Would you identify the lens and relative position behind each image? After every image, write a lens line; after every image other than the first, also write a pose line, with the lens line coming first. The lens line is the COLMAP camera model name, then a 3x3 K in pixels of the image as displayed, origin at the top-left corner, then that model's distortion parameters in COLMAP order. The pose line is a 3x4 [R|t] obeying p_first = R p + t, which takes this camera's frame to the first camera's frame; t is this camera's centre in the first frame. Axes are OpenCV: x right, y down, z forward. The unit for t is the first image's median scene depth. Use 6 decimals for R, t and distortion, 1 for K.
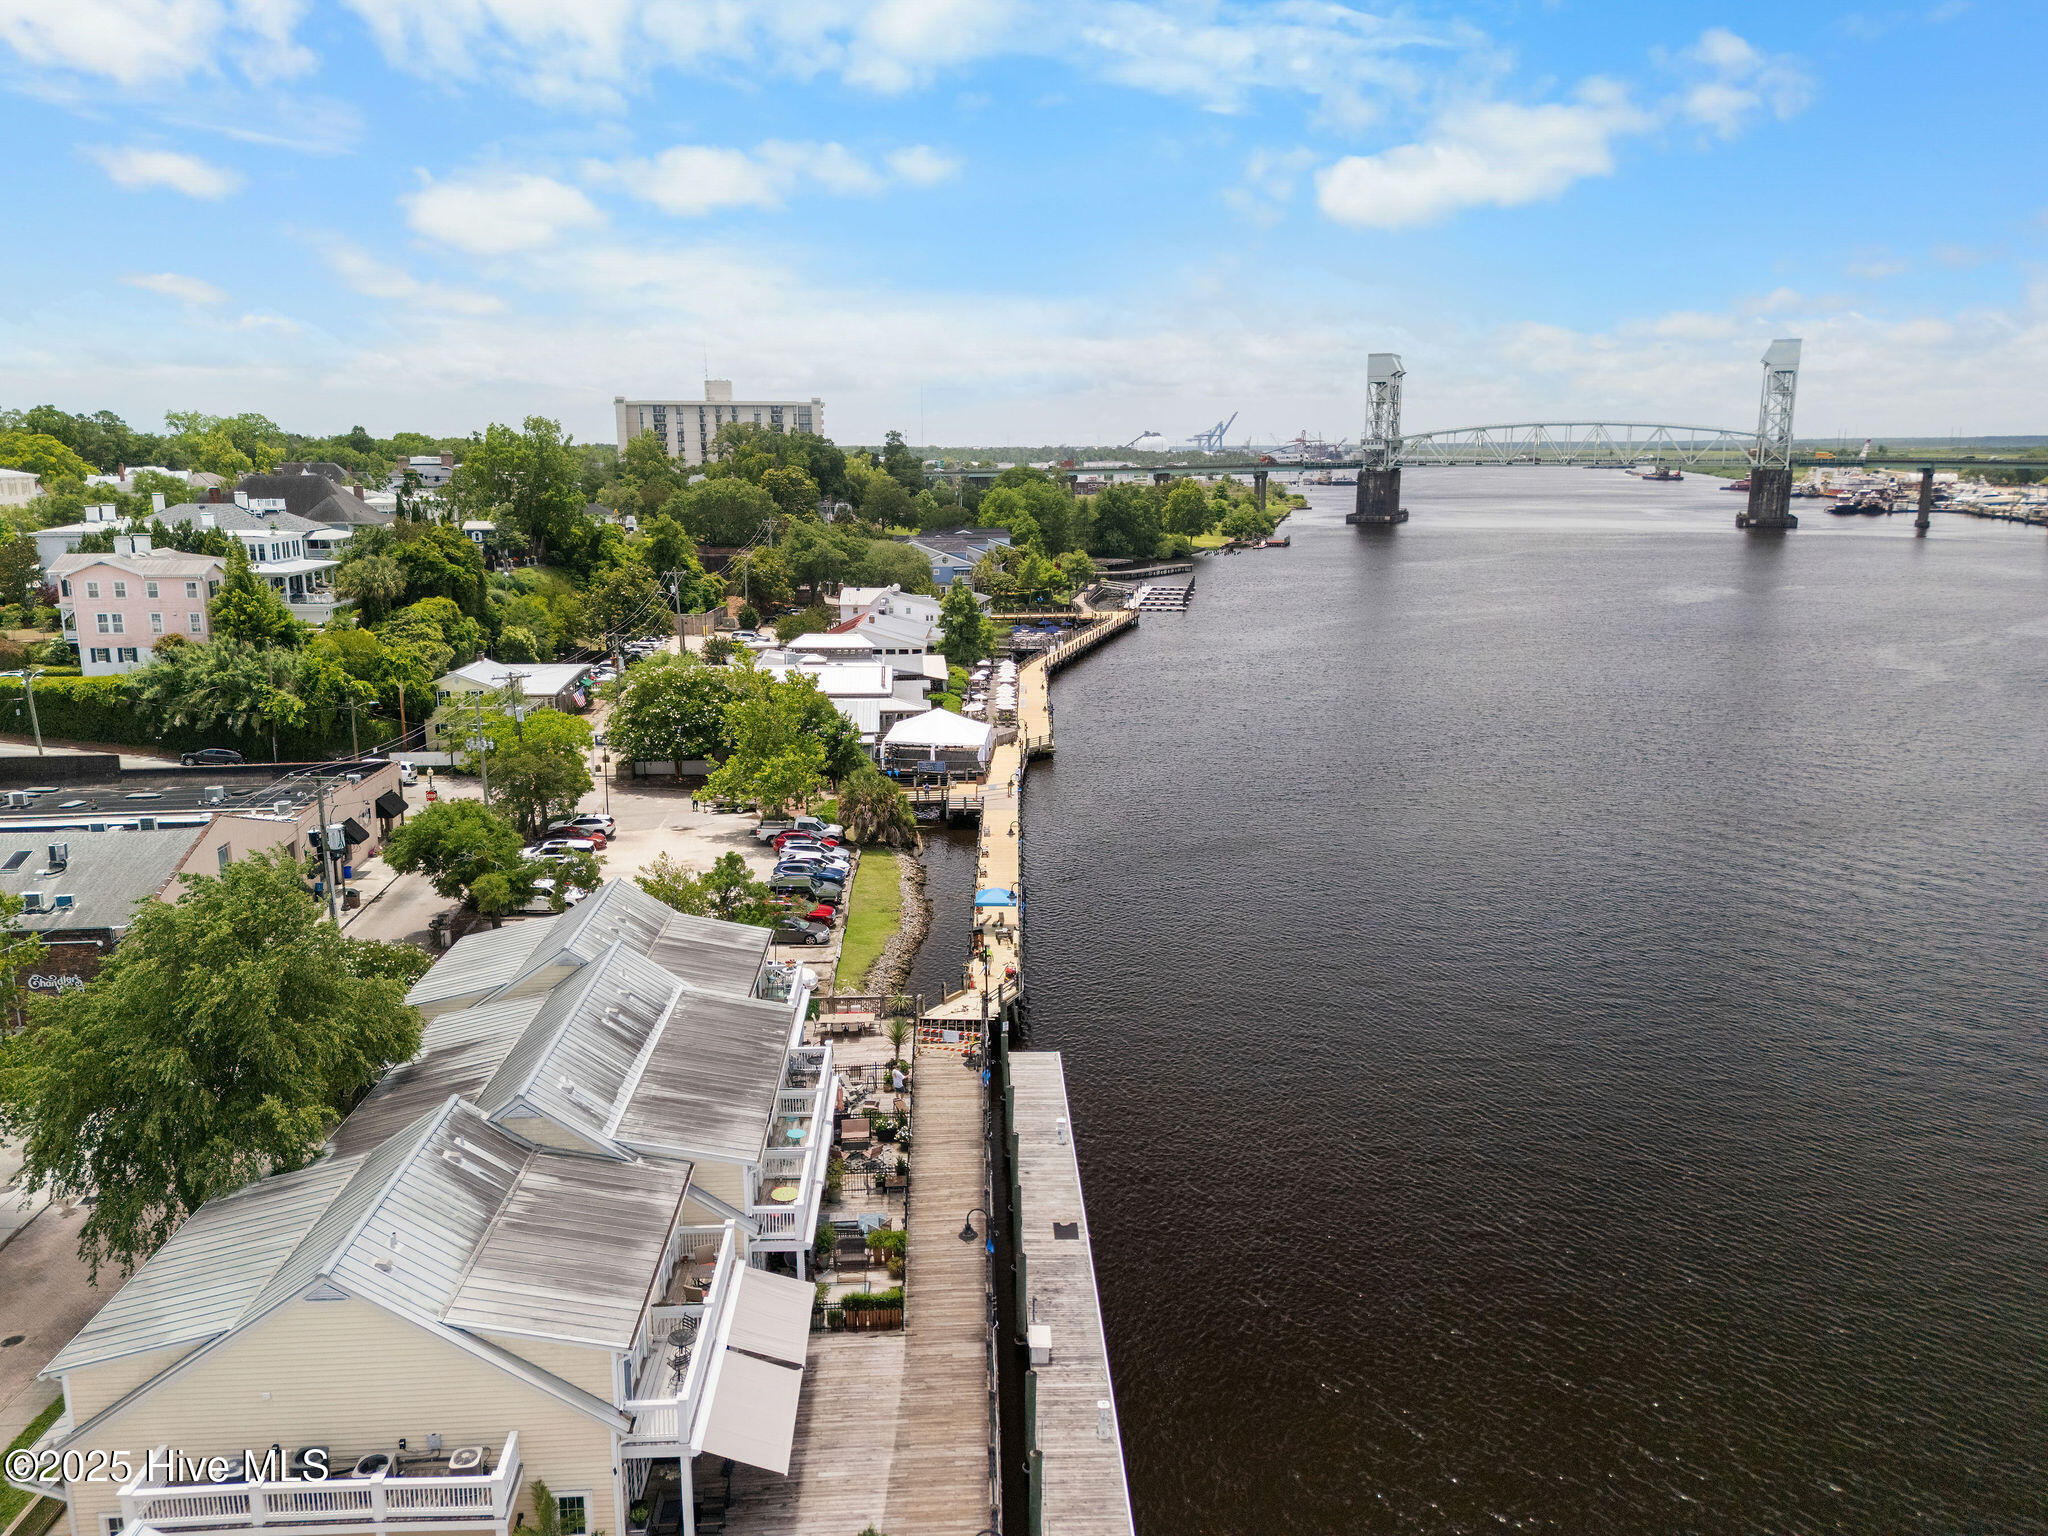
lens RADIAL K [[1436.8, 0, 1024.0], [0, 1436.8, 768.0], [0, 0, 1]] dist [0.049708, 0.001433]
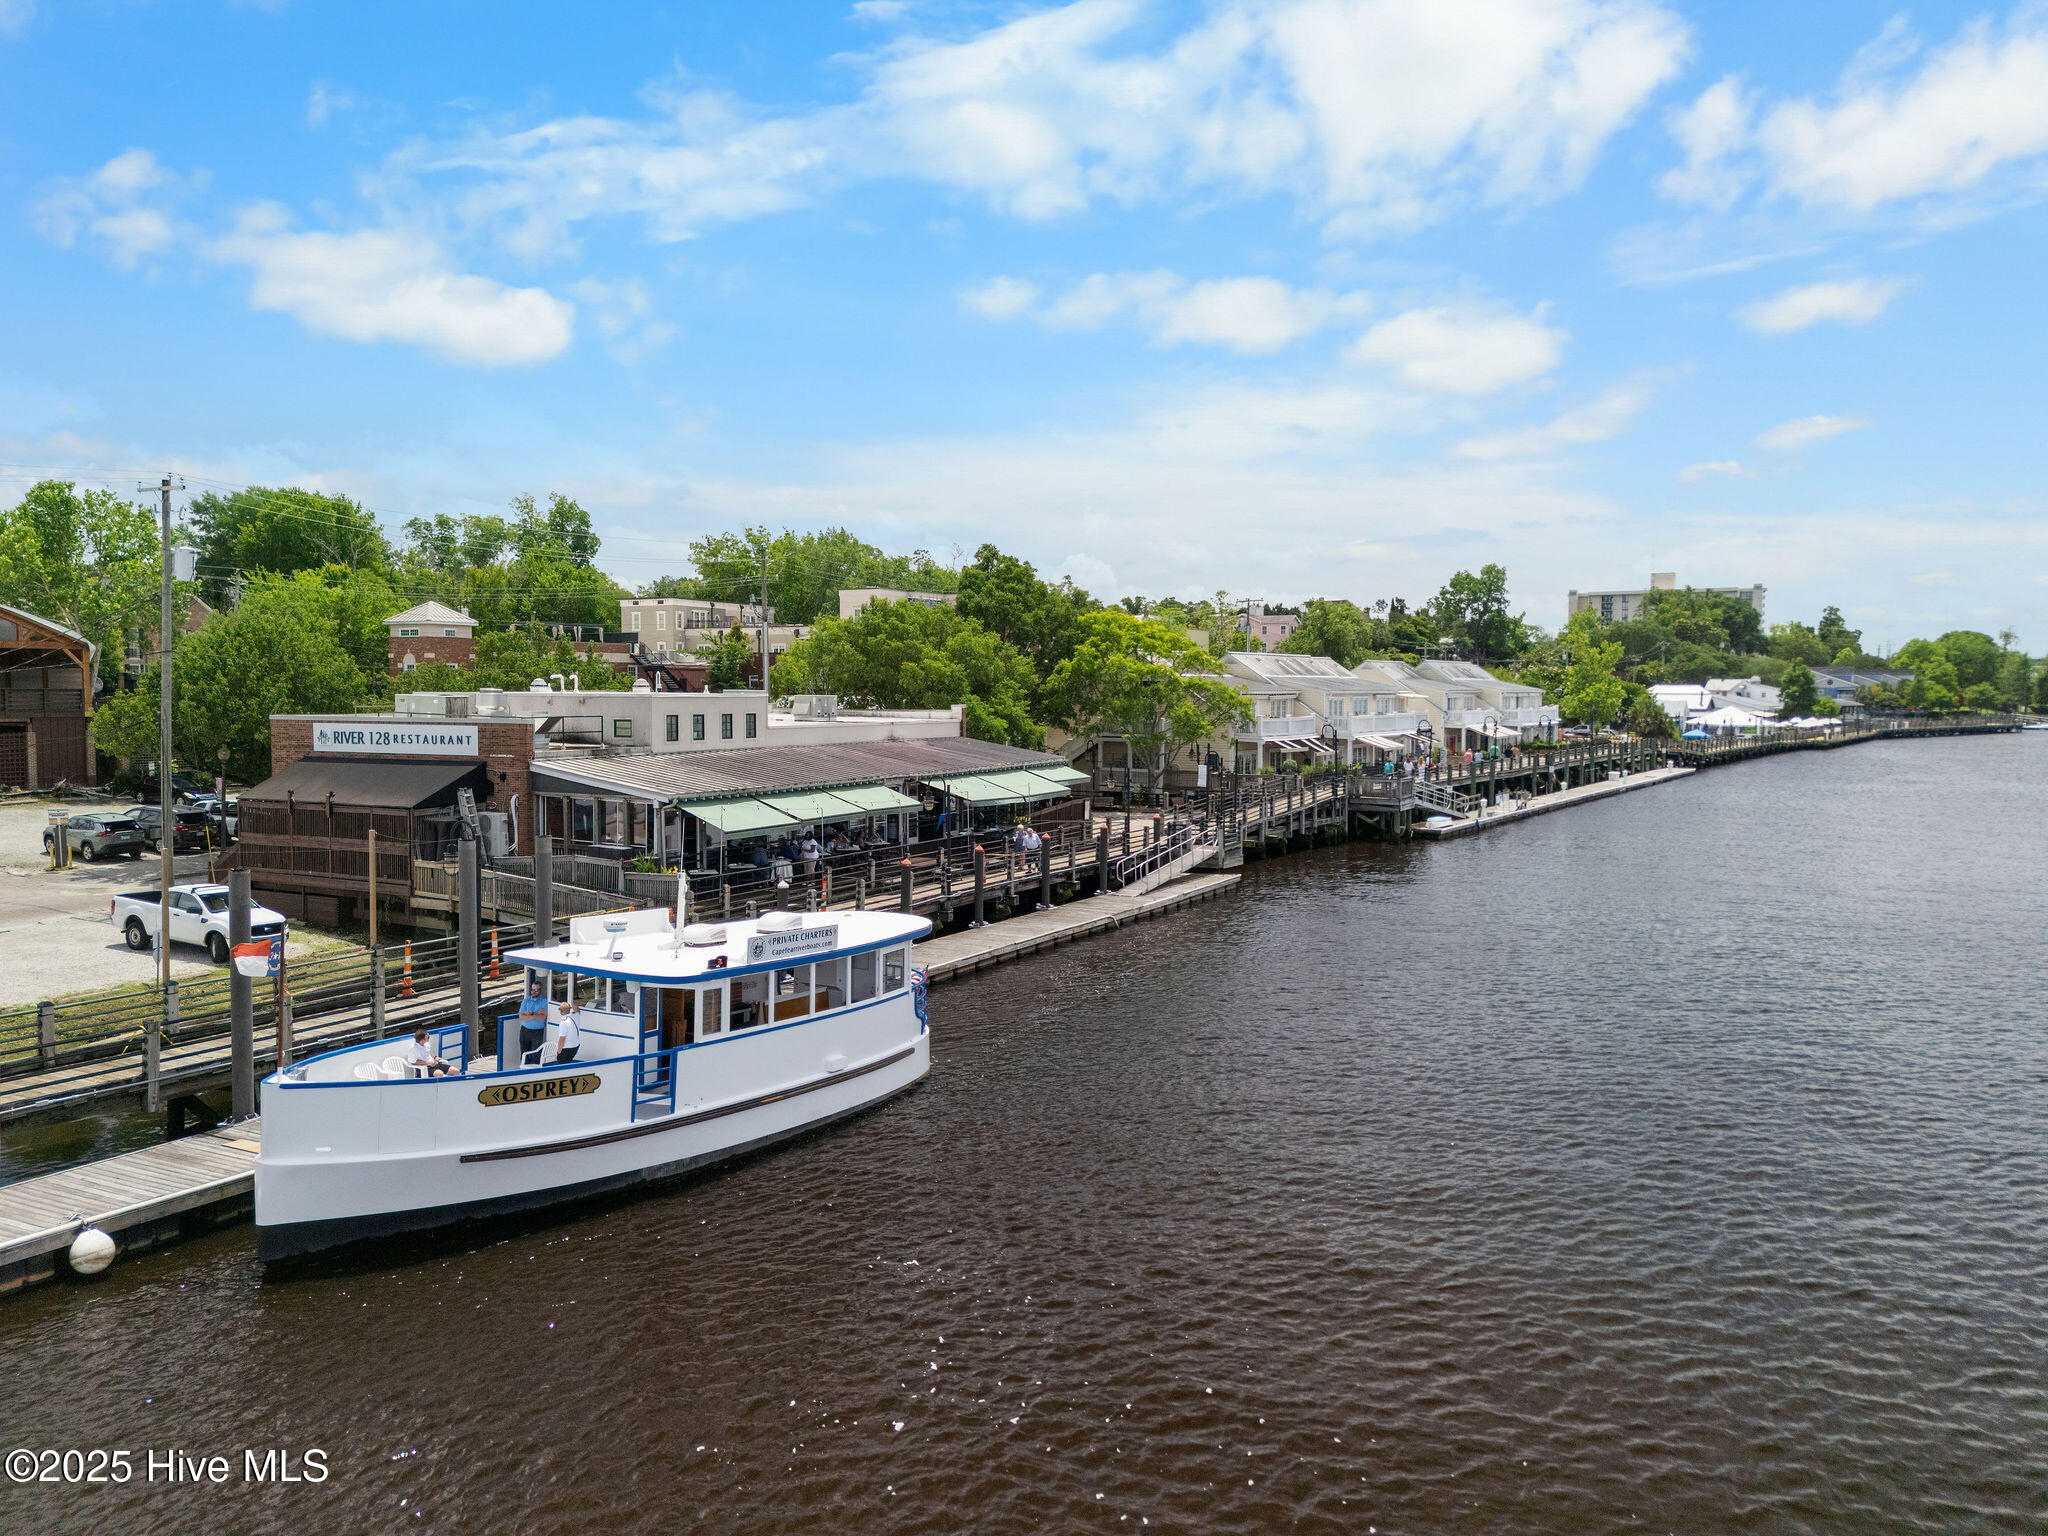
lens RADIAL K [[1436.8, 0, 1024.0], [0, 1436.8, 768.0], [0, 0, 1]] dist [0.049708, 0.001433]
pose [[0.799615, 0.047678, -0.598618, 0.123424], [-0.146869, 0.982097, -0.117963, 0.147099], [0.582276, 0.182243, 0.792301, -0.280510]]
